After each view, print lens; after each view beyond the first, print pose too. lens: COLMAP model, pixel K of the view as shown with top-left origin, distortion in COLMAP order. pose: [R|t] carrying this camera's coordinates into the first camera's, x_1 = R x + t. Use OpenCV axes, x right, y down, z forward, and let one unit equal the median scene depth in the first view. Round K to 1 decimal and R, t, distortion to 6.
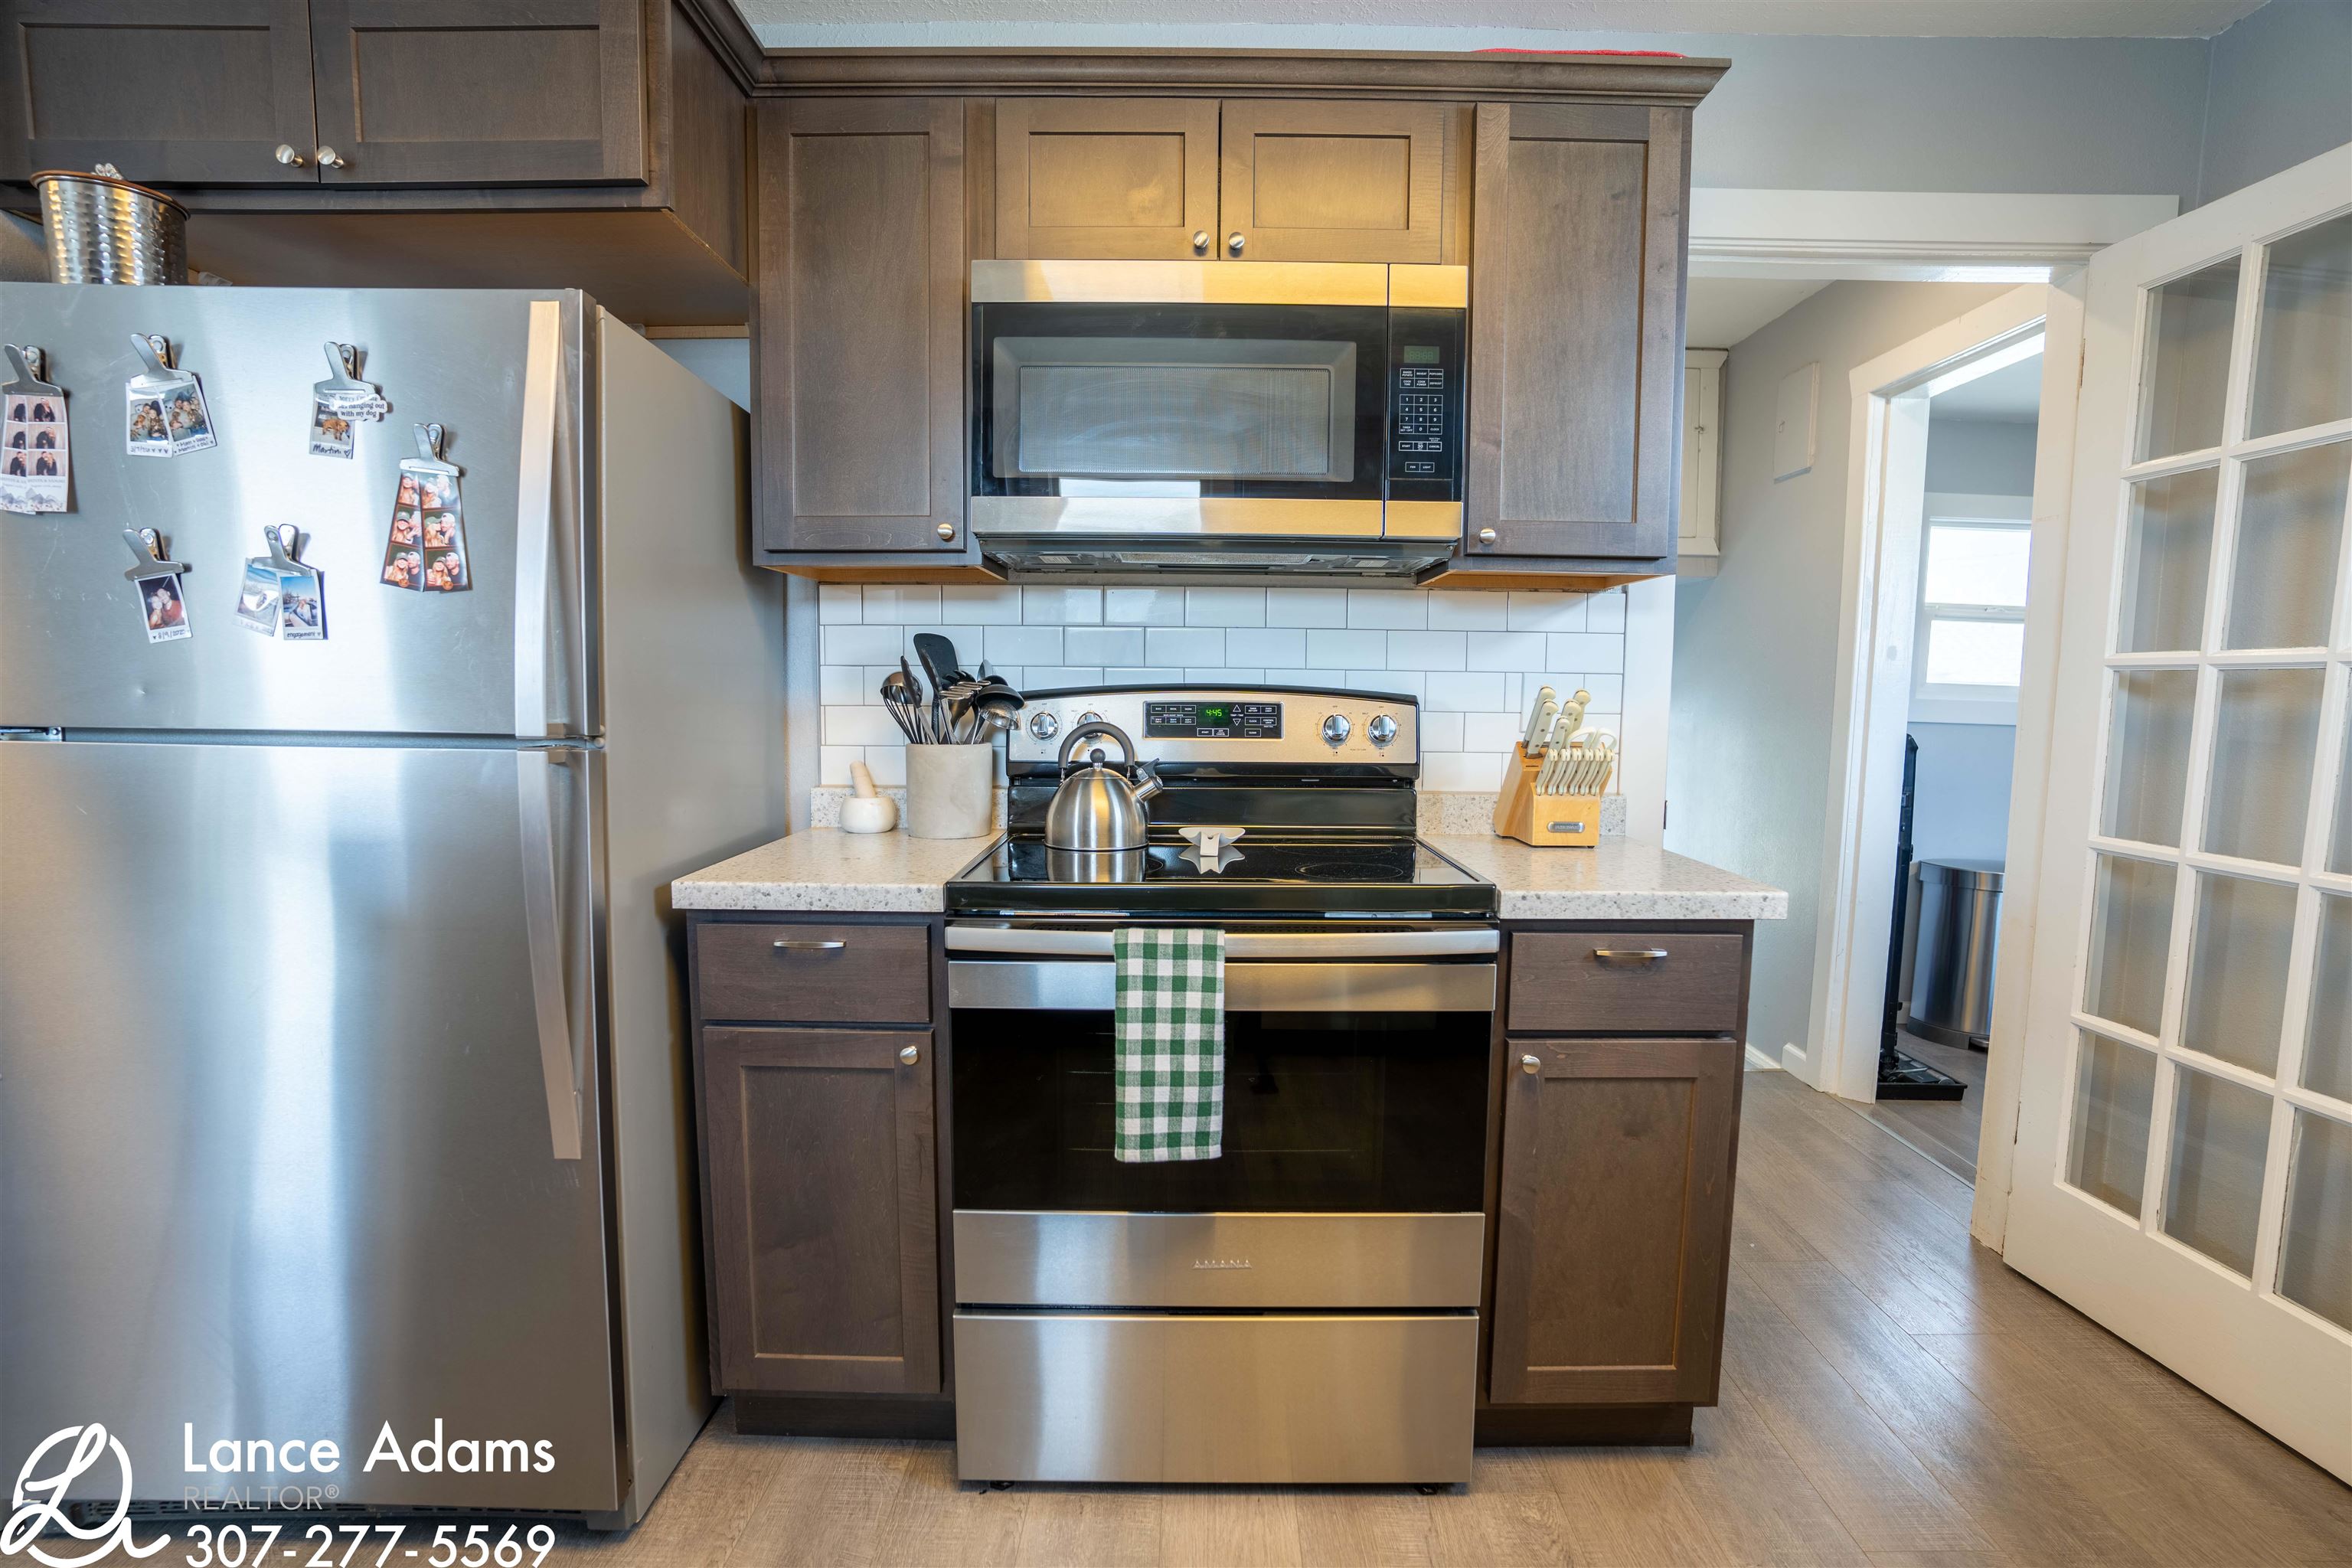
lens RADIAL K [[1165.3, 0, 1182.5], [0, 1165.3, 802.0], [0, 0, 1]] dist [-0.080062, 0.037636]
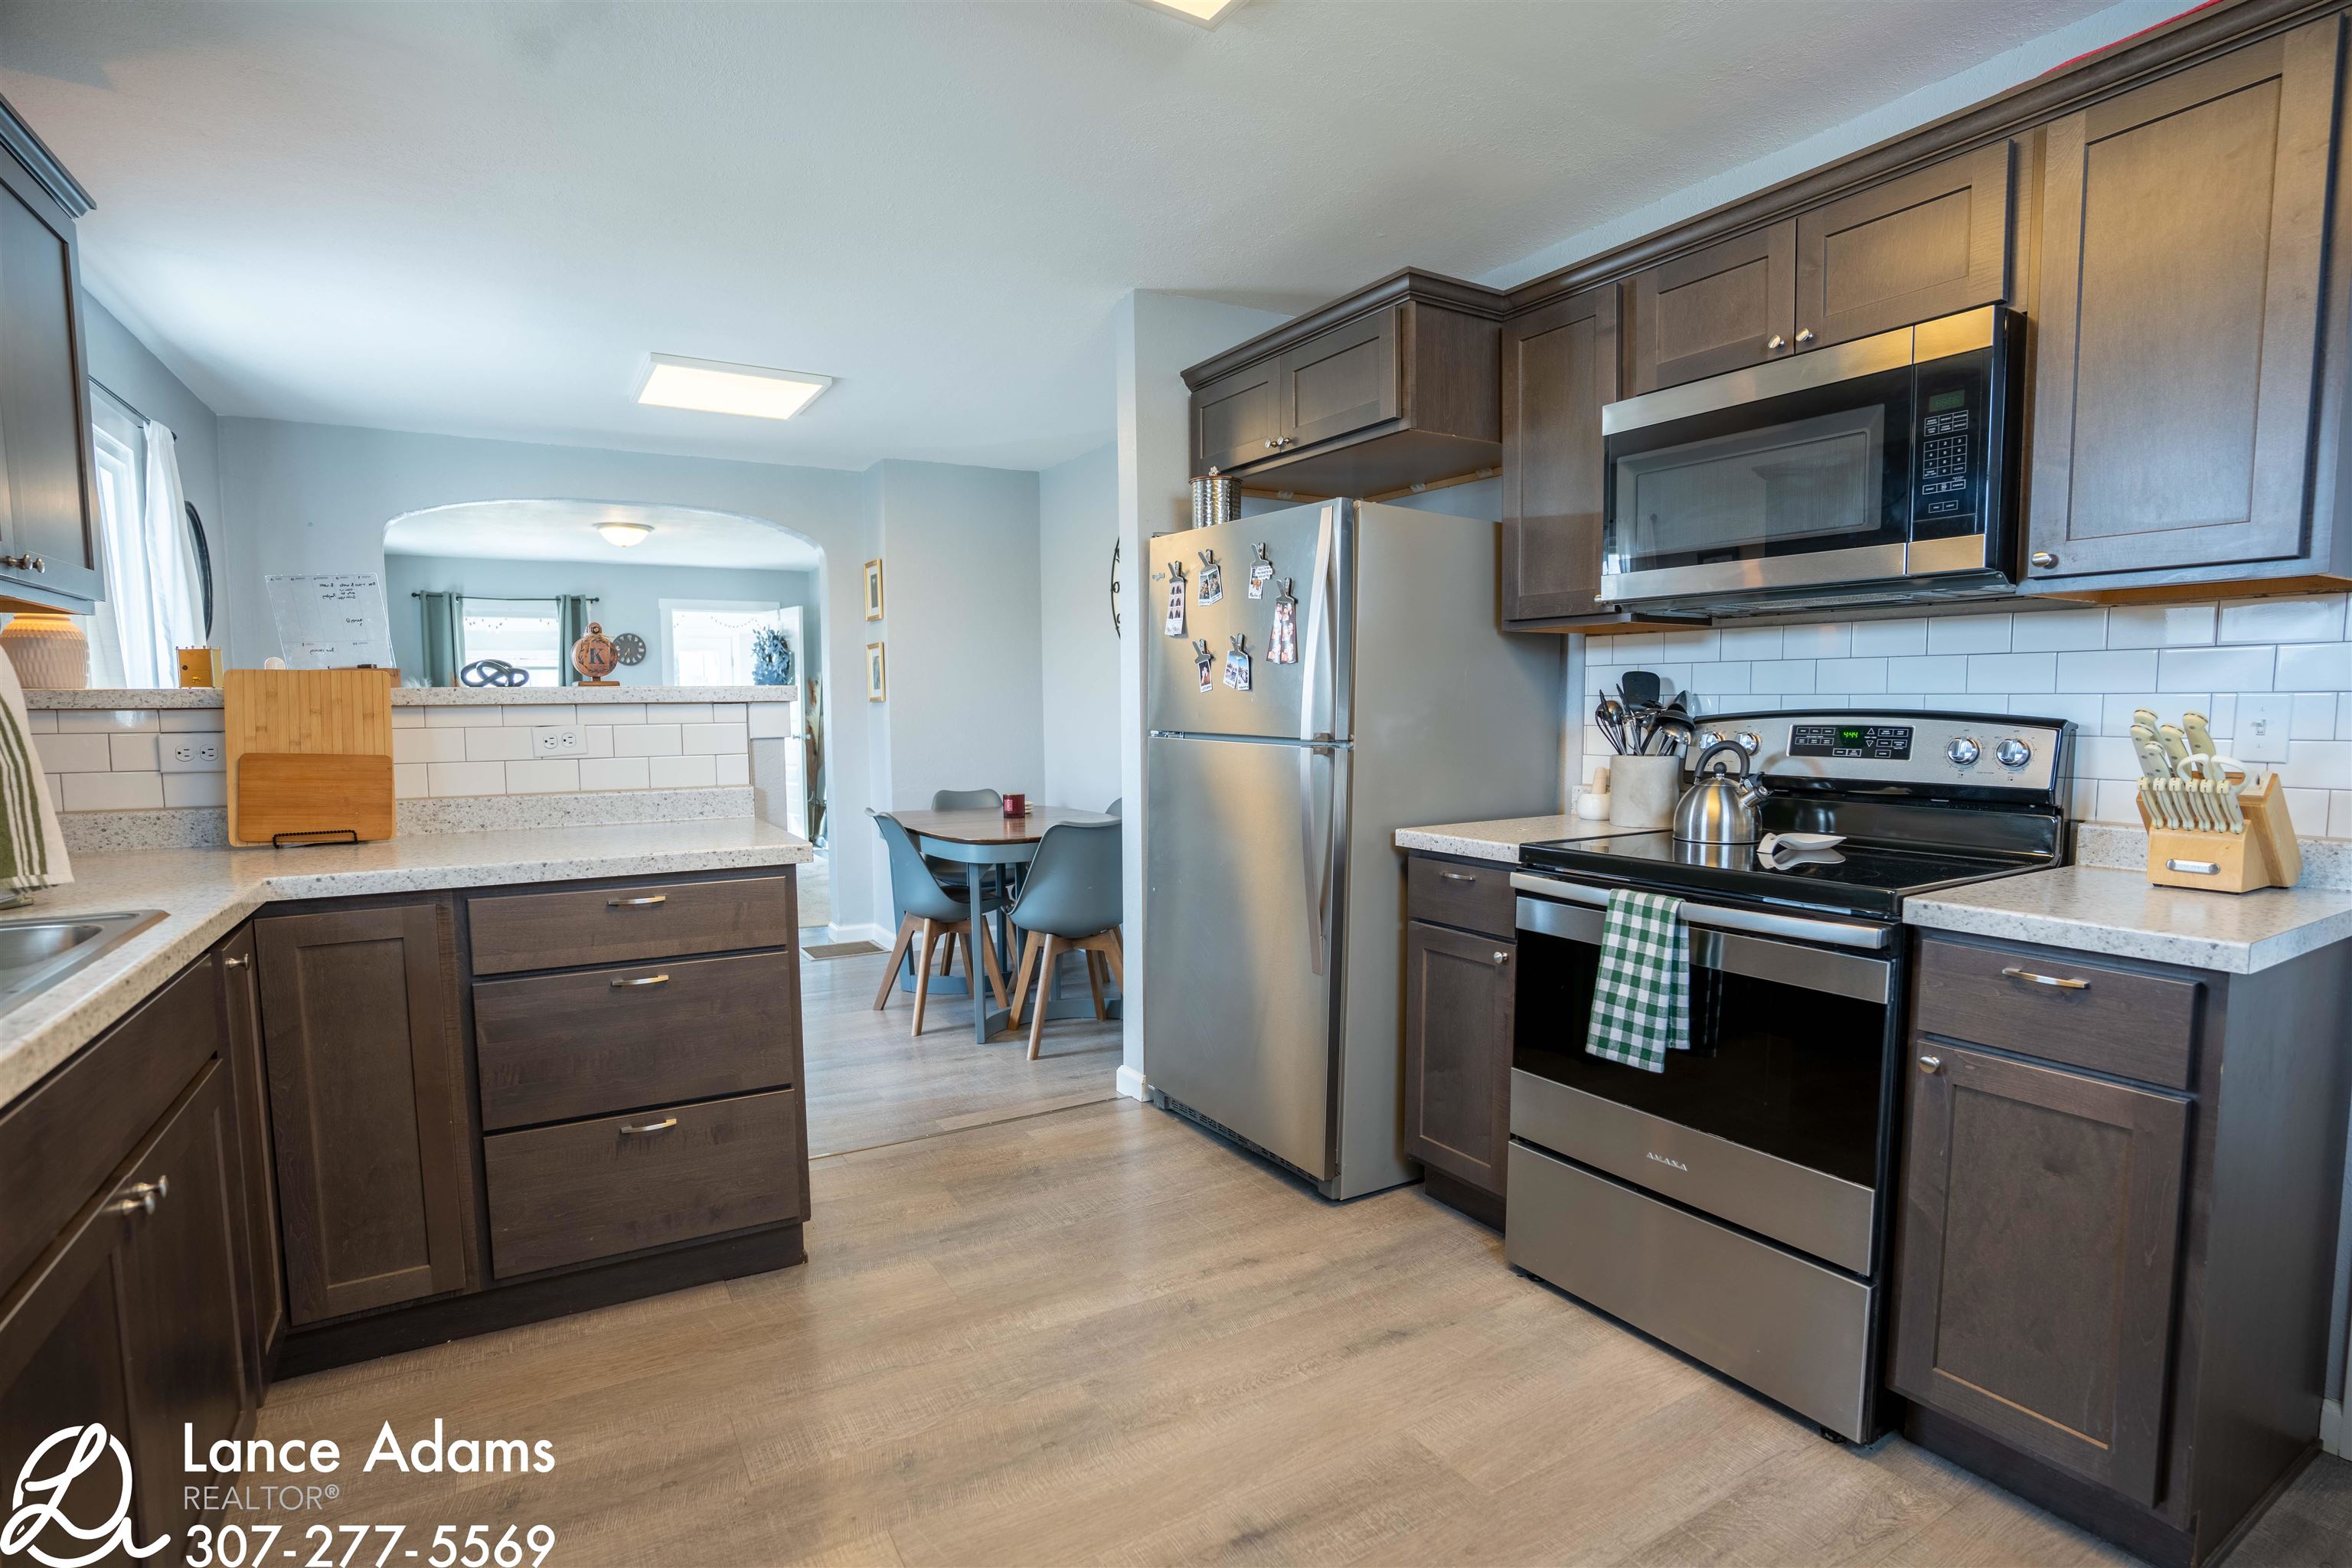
lens RADIAL K [[1165.3, 0, 1182.5], [0, 1165.3, 802.0], [0, 0, 1]] dist [-0.080062, 0.037636]
pose [[0.516931, 0.060281, -0.853902, 0.760733], [-0.075004, 0.996871, 0.024968, 0.010106], [0.852735, 0.051140, 0.519834, -0.133193]]
